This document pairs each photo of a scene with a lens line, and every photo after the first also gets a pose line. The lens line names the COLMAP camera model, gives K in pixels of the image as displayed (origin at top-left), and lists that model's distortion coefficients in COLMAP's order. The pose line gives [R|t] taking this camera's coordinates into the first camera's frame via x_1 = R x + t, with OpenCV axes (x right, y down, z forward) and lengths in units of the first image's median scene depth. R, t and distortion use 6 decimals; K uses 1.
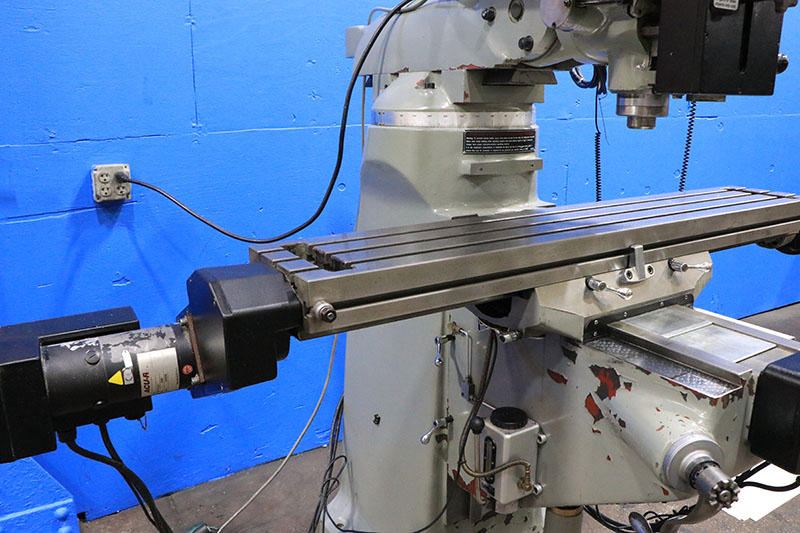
lens RADIAL K [[657.6, 0, 400.0], [0, 657.6, 266.5], [0, 0, 1]] dist [-0.184880, 0.163891]
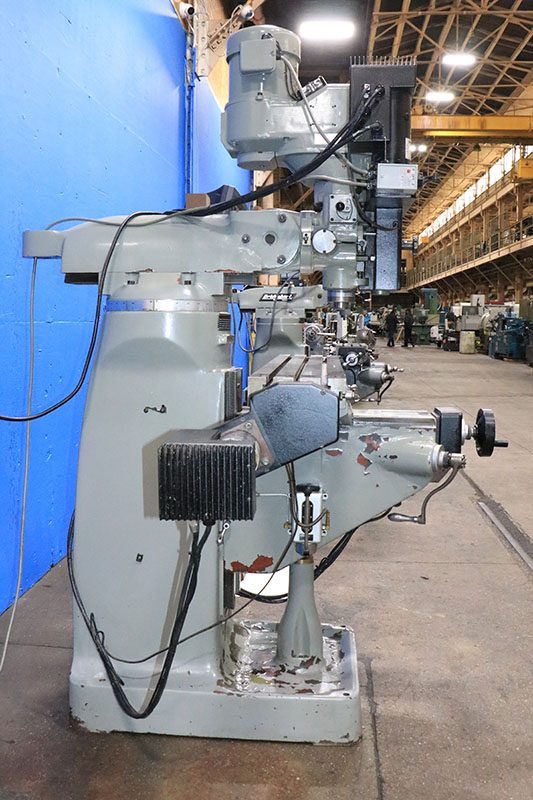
lens RADIAL K [[791.0, 0, 266.5], [0, 791.0, 400.0], [0, 0, 1]] dist [-0.258182, 0.298256]
pose [[0.584960, -0.066571, 0.808325, -1.261908], [0.194201, 0.979131, -0.059899, 0.104318], [-0.787469, 0.192017, 0.585681, -0.077246]]
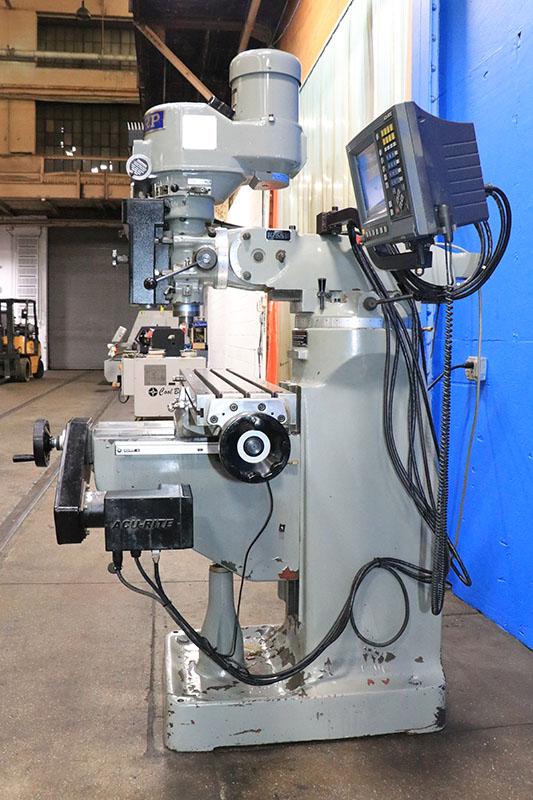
lens RADIAL K [[791.0, 0, 266.5], [0, 791.0, 400.0], [0, 0, 1]] dist [-0.258182, 0.298256]
pose [[-0.401081, 0.081234, -0.912434, 1.912771], [-0.236247, 0.953192, 0.188711, -0.392799], [0.885054, 0.291248, -0.363116, 1.681801]]
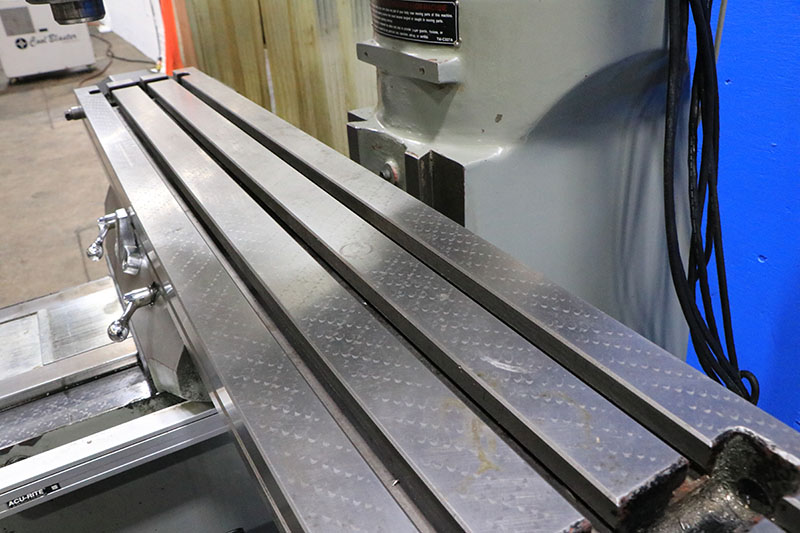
lens RADIAL K [[657.6, 0, 400.0], [0, 657.6, 266.5], [0, 0, 1]] dist [-0.184880, 0.163891]
pose [[-0.033056, 0.487072, -0.872736, 0.771353], [-0.199773, 0.852372, 0.483273, -0.282542], [0.979284, 0.190324, 0.069128, 1.025991]]
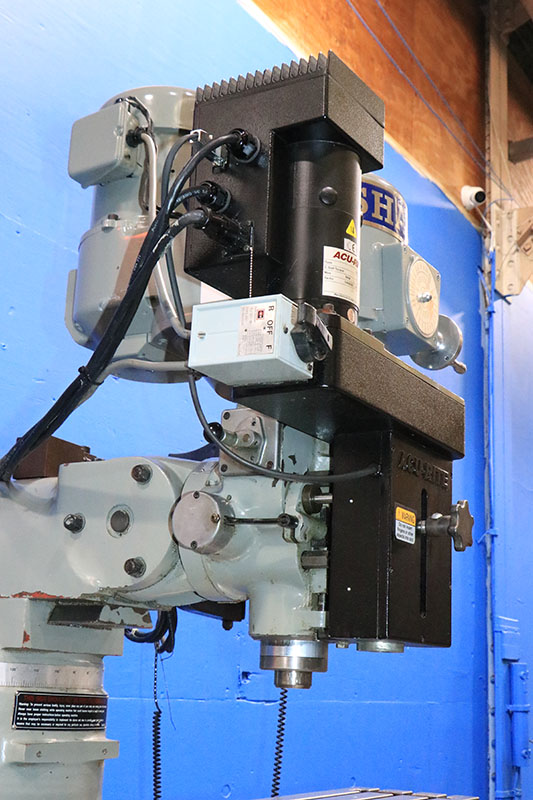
lens RADIAL K [[1131.6, 0, 266.5], [0, 1131.6, 400.0], [0, 0, 1]] dist [0.000329, 0.035808]
pose [[0.879590, 0.159580, 0.448169, -0.234476], [0.073655, 0.885021, -0.459687, 0.072520], [-0.469996, 0.437346, 0.766702, -0.116231]]
